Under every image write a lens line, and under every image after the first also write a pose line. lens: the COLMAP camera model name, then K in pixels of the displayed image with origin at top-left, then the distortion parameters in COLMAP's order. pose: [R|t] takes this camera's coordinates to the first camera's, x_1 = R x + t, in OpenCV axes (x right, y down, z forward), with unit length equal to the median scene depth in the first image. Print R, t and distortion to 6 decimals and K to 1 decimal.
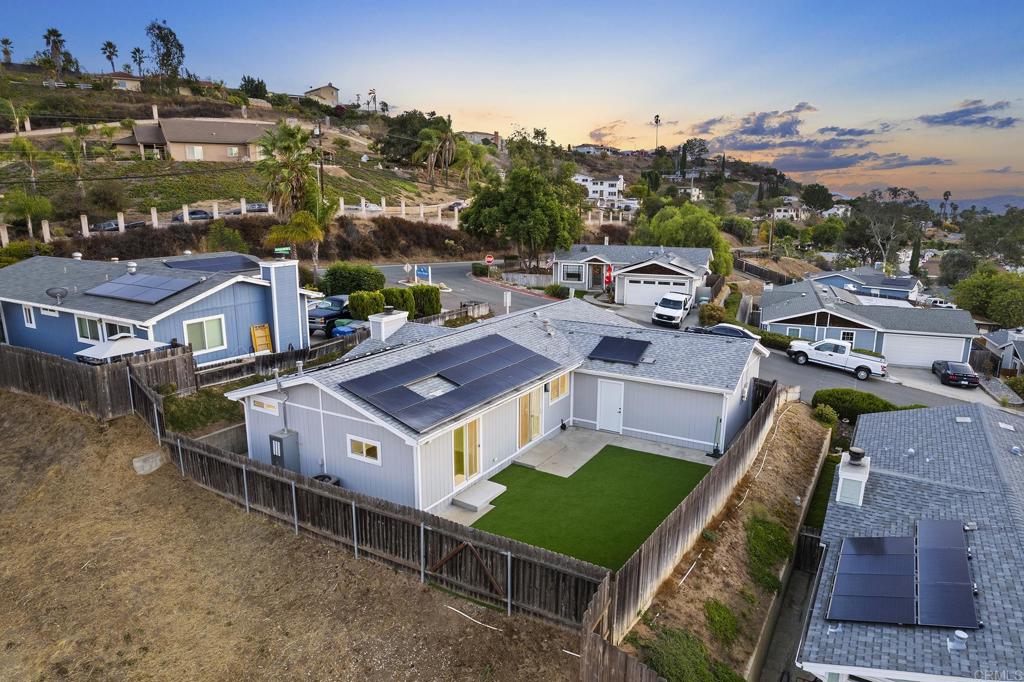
lens RADIAL K [[656.7, 0, 513.9], [0, 656.7, 345.9], [0, 0, 1]] dist [-0.075520, 0.067624]
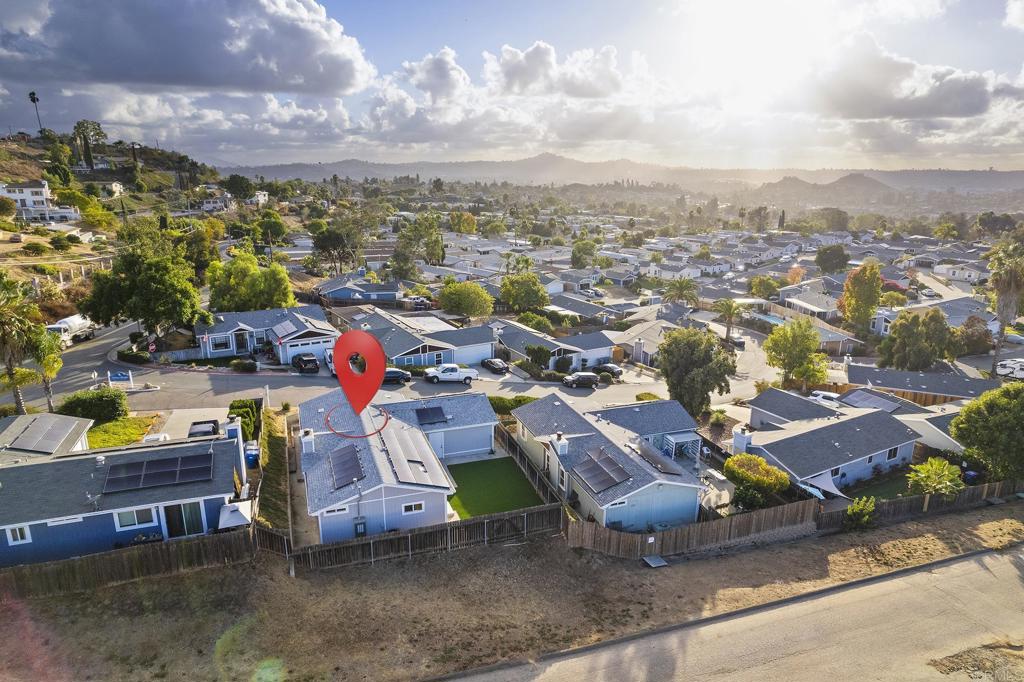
lens RADIAL K [[656.7, 0, 518.0], [0, 656.7, 340.6], [0, 0, 1]] dist [-0.075520, 0.067624]
pose [[0.632475, -0.201472, 0.747920, -1.125388], [0.167260, 0.978324, 0.122095, -0.423389], [-0.756306, 0.047875, 0.652464, -0.455919]]
